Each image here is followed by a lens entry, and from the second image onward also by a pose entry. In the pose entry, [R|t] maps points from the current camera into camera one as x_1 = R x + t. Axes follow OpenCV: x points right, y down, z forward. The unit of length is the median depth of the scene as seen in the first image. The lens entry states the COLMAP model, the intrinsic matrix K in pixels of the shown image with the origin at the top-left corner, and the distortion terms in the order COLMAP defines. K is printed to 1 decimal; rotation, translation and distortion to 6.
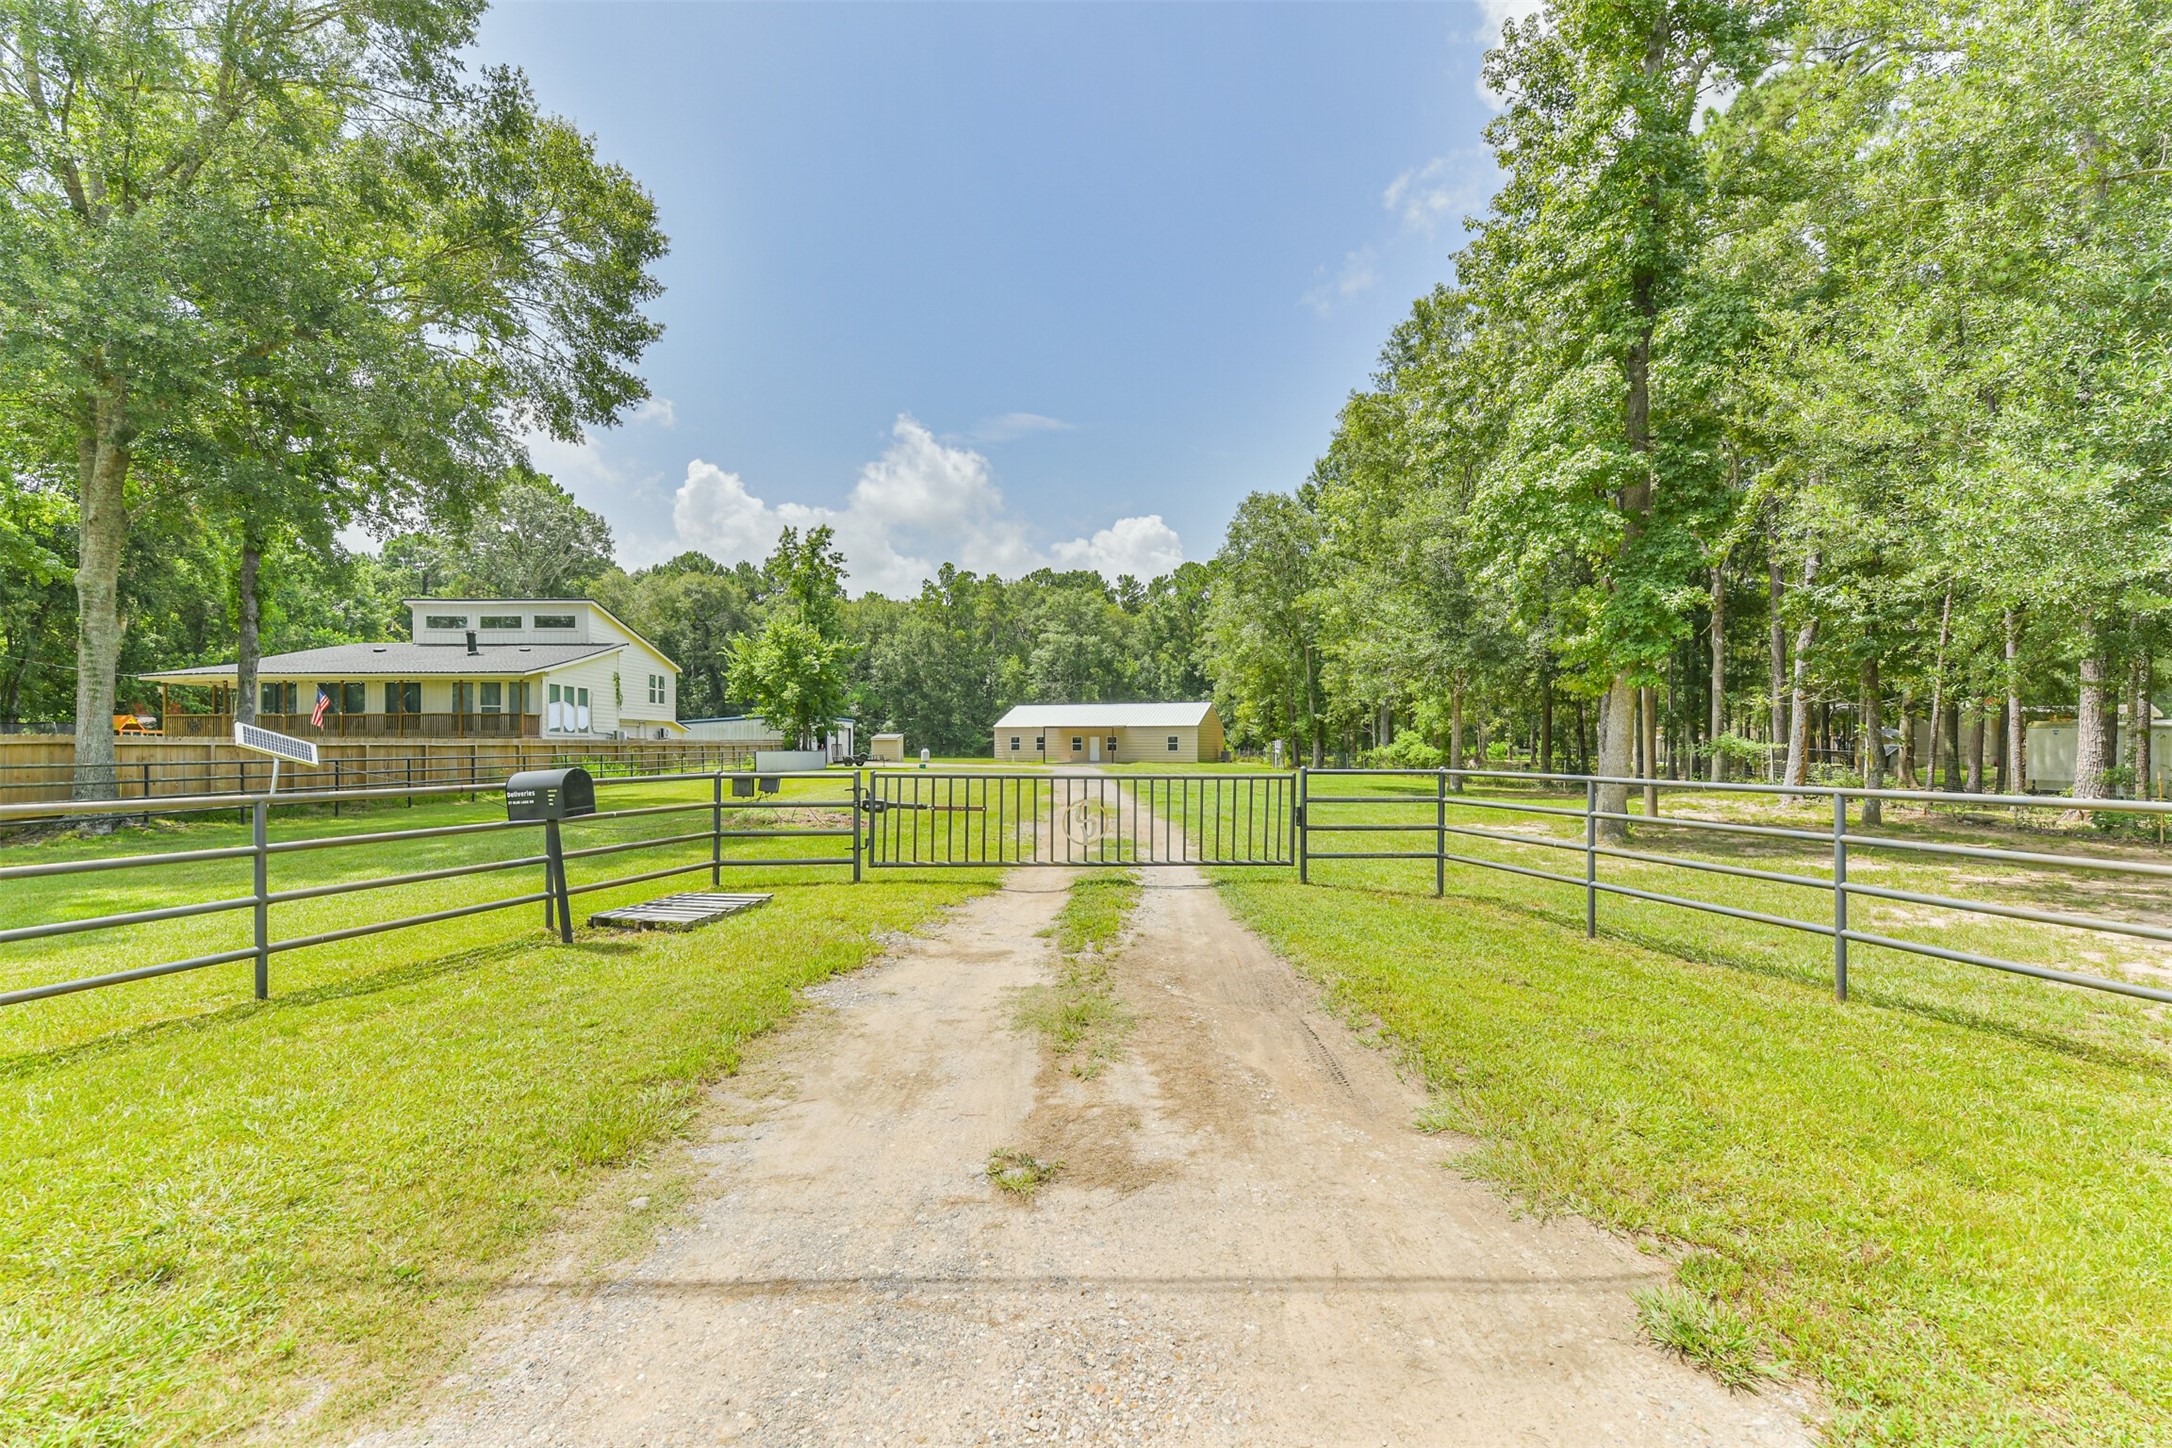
lens RADIAL K [[939.4, 0, 1114.6], [0, 939.4, 703.0], [0, 0, 1]] dist [-0.001270, -0.003579]
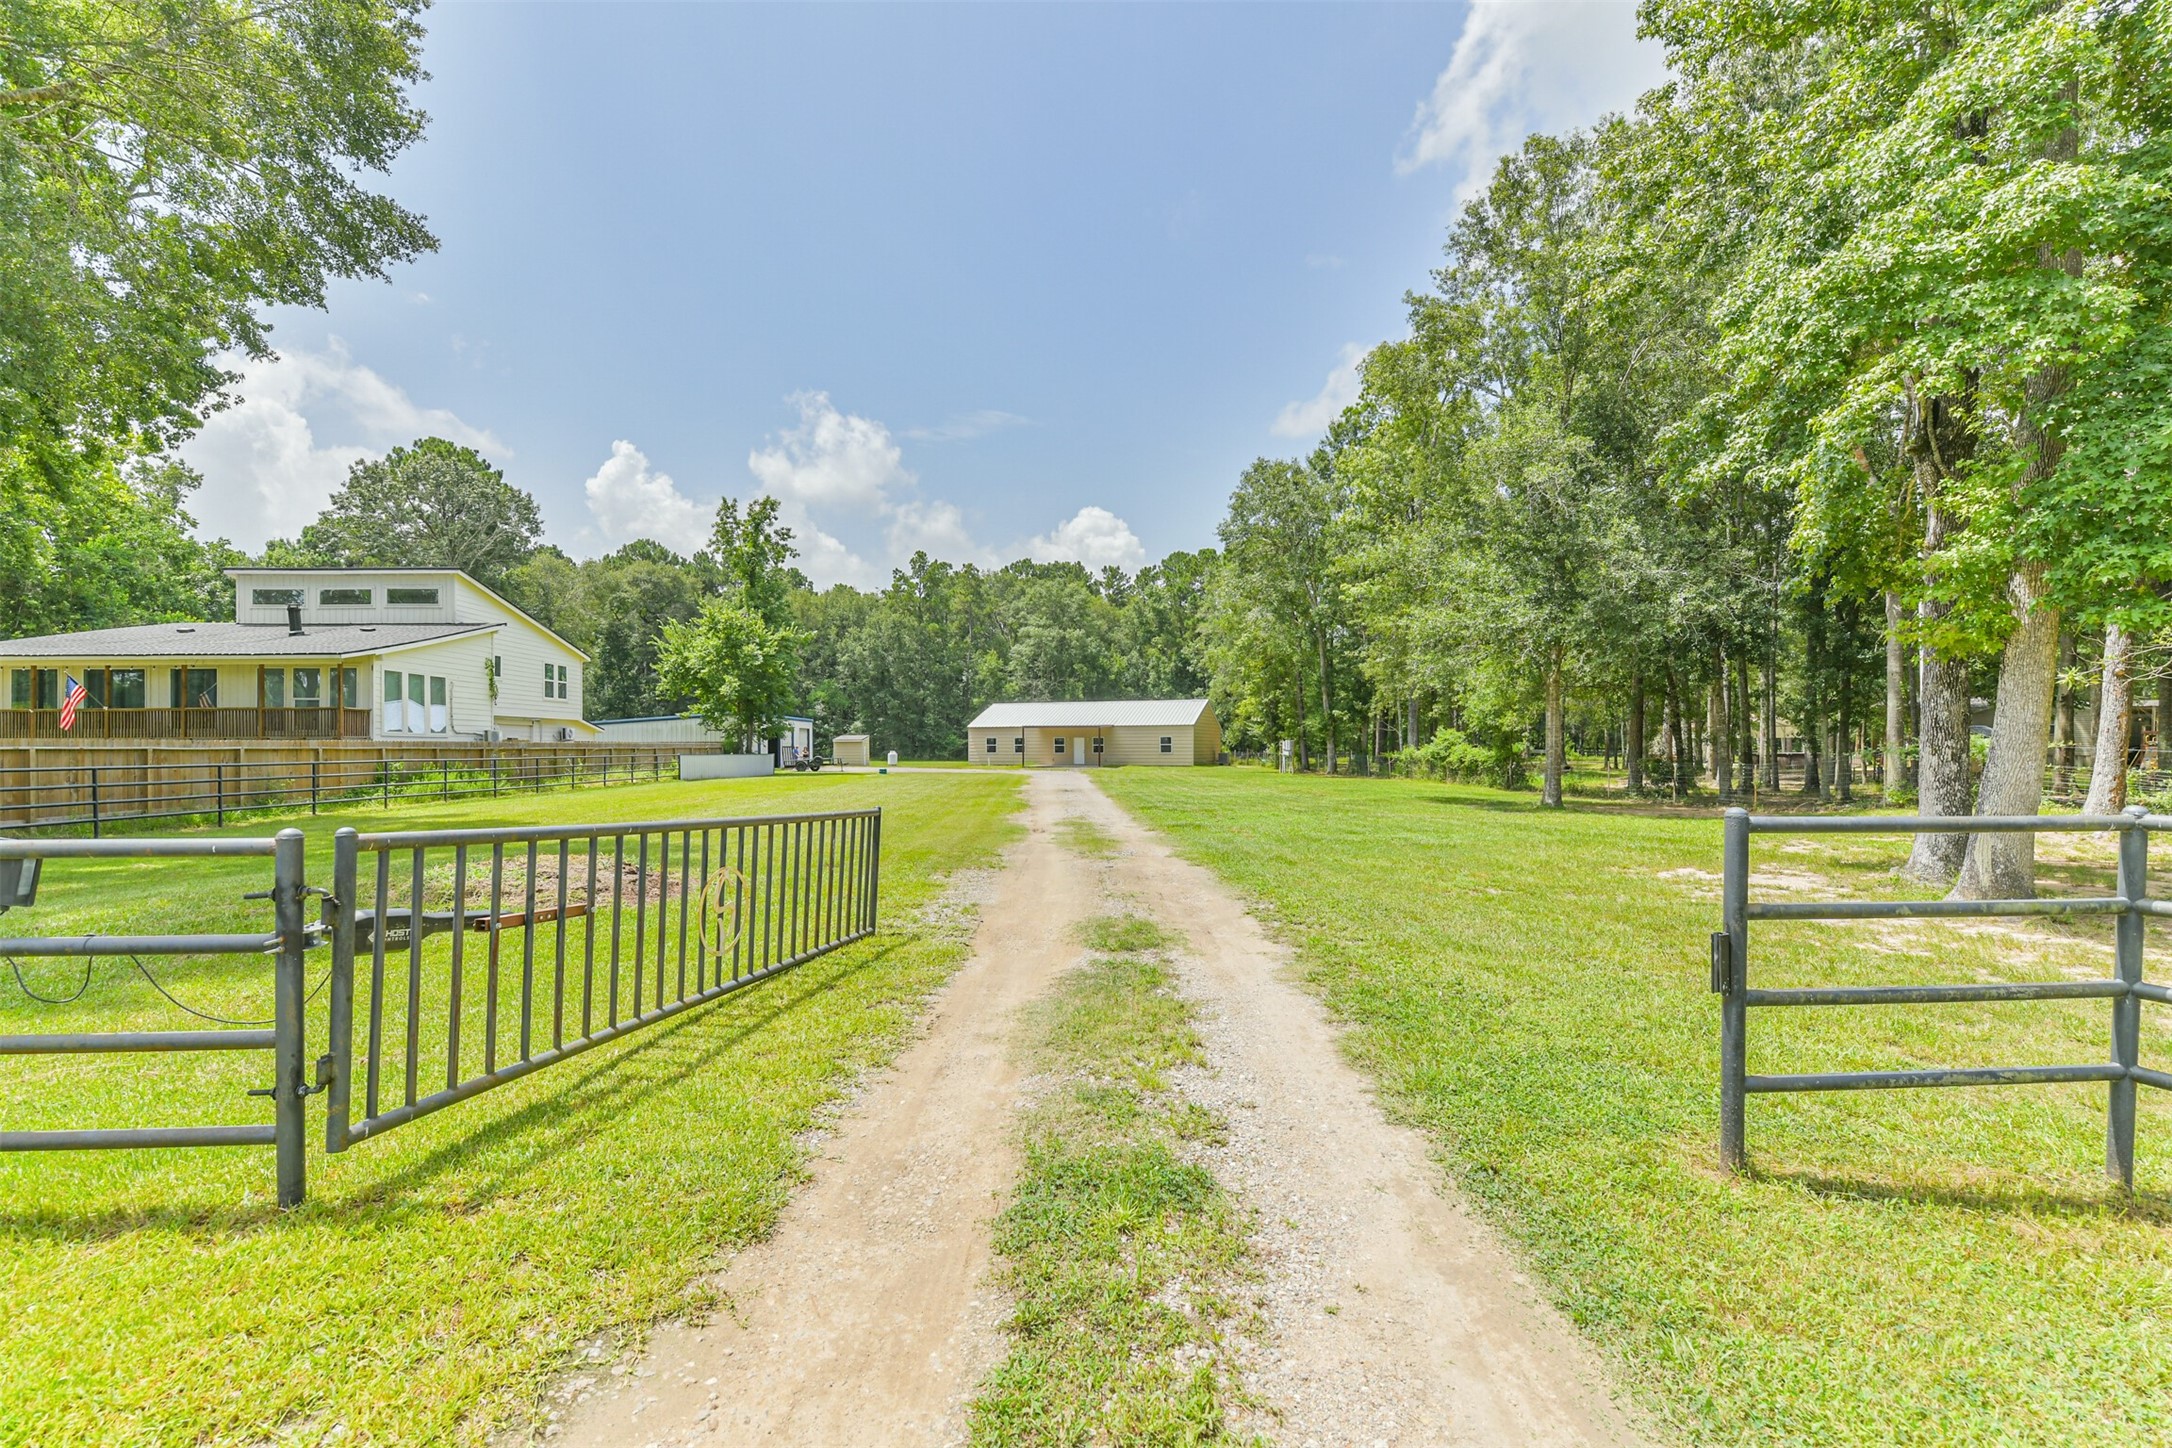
lens RADIAL K [[939.4, 0, 1106.0], [0, 939.4, 724.8], [0, 0, 1]] dist [-0.001270, -0.003579]
pose [[0.999964, -0.002514, 0.008099, -0.002945], [0.002341, 0.999769, 0.021375, 0.005446], [-0.008151, -0.021355, 0.999739, 0.118588]]
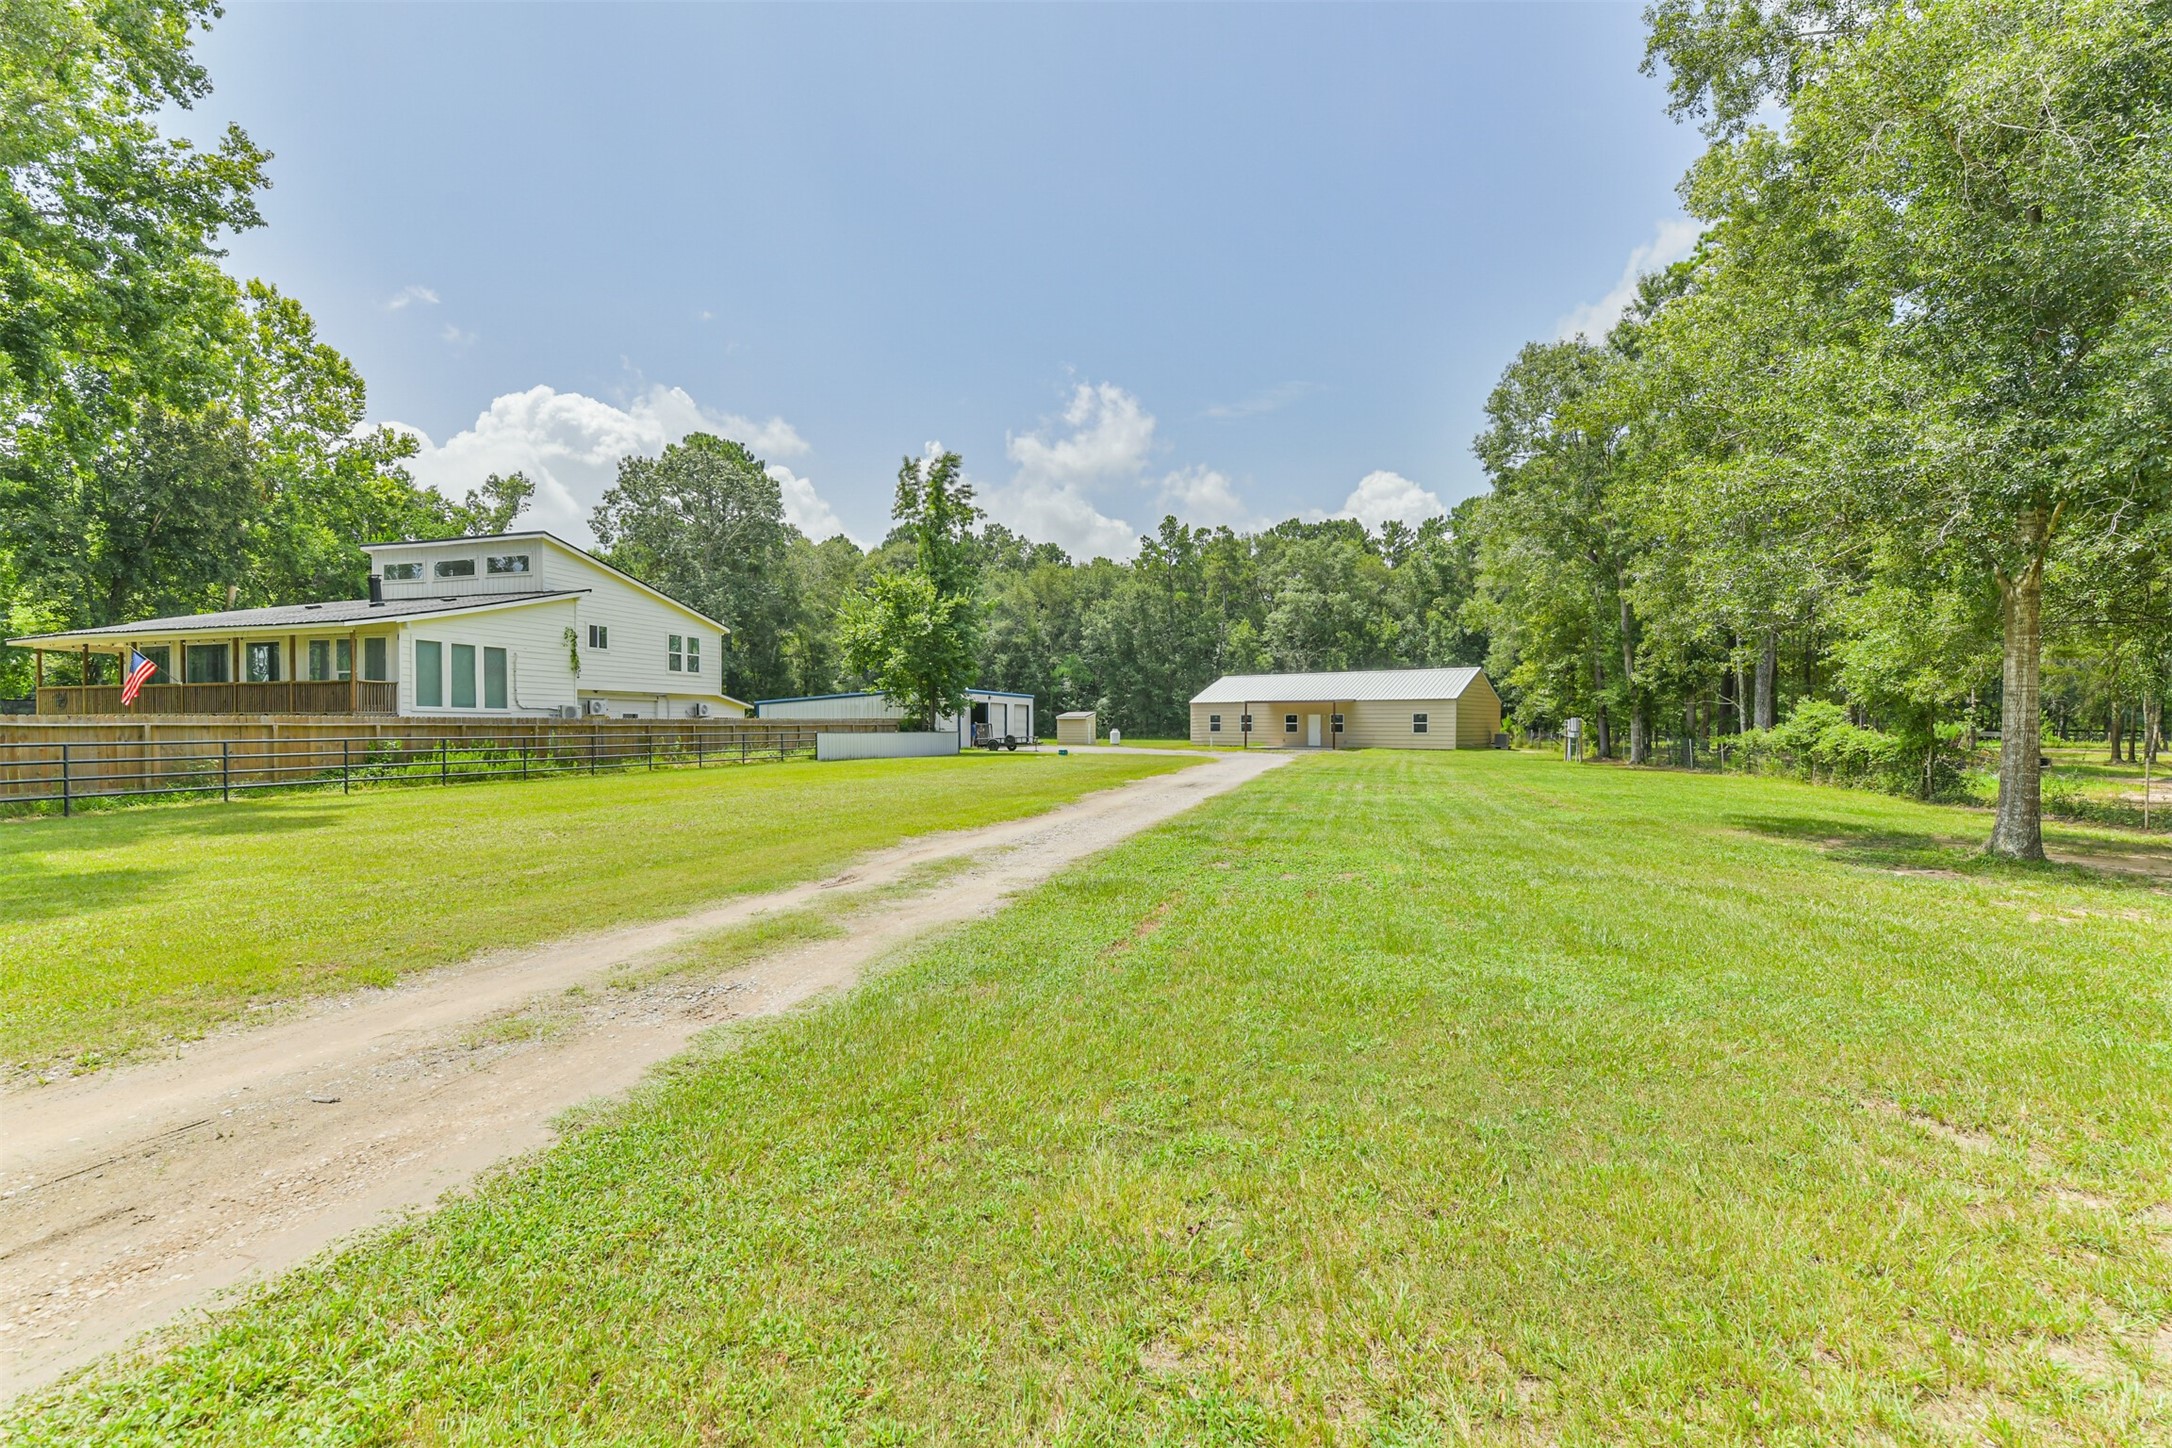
lens RADIAL K [[939.4, 0, 1099.9], [0, 939.4, 722.6], [0, 0, 1]] dist [-0.001270, -0.003579]
pose [[0.947909, 0.000477, -0.318540, 0.070129], [0.012973, 0.999111, 0.040100, 0.011713], [0.318276, -0.042144, 0.947061, 0.269878]]
